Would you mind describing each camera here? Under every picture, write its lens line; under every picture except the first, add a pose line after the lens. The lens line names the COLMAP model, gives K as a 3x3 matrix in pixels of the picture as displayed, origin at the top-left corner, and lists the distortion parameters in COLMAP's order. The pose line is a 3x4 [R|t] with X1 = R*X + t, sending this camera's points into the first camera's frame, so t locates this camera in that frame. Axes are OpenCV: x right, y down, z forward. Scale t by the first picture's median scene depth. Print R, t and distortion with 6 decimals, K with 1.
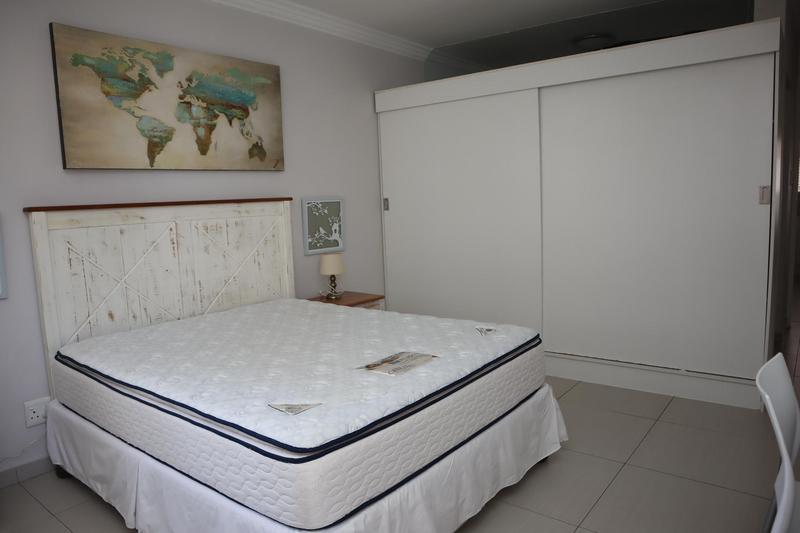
lens RADIAL K [[552.5, 0, 425.5], [0, 552.5, 261.7], [0, 0, 1]] dist [-0.059514, 0.009790]
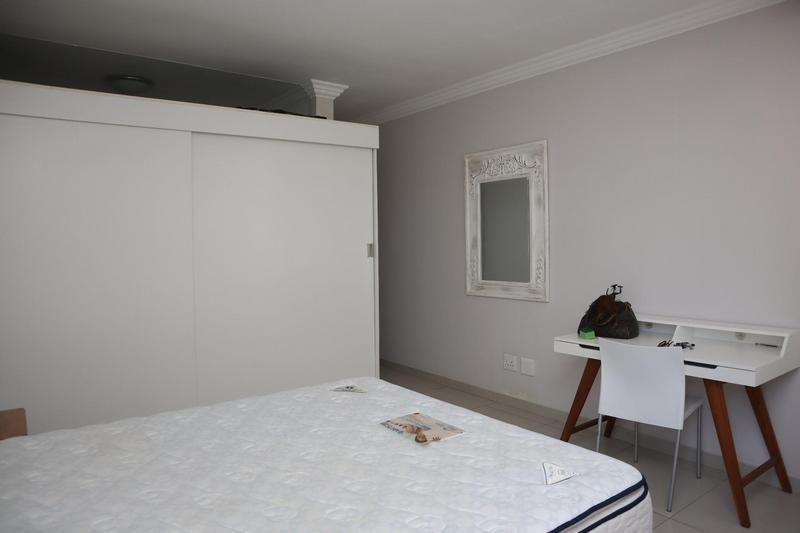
lens RADIAL K [[552.5, 0, 395.8], [0, 552.5, 264.1], [0, 0, 1]] dist [-0.059514, 0.009790]
pose [[0.273553, -0.005605, 0.961841, -0.876839], [0.117694, 0.992664, -0.027688, -0.059496], [-0.954629, 0.120777, 0.272205, 0.726475]]
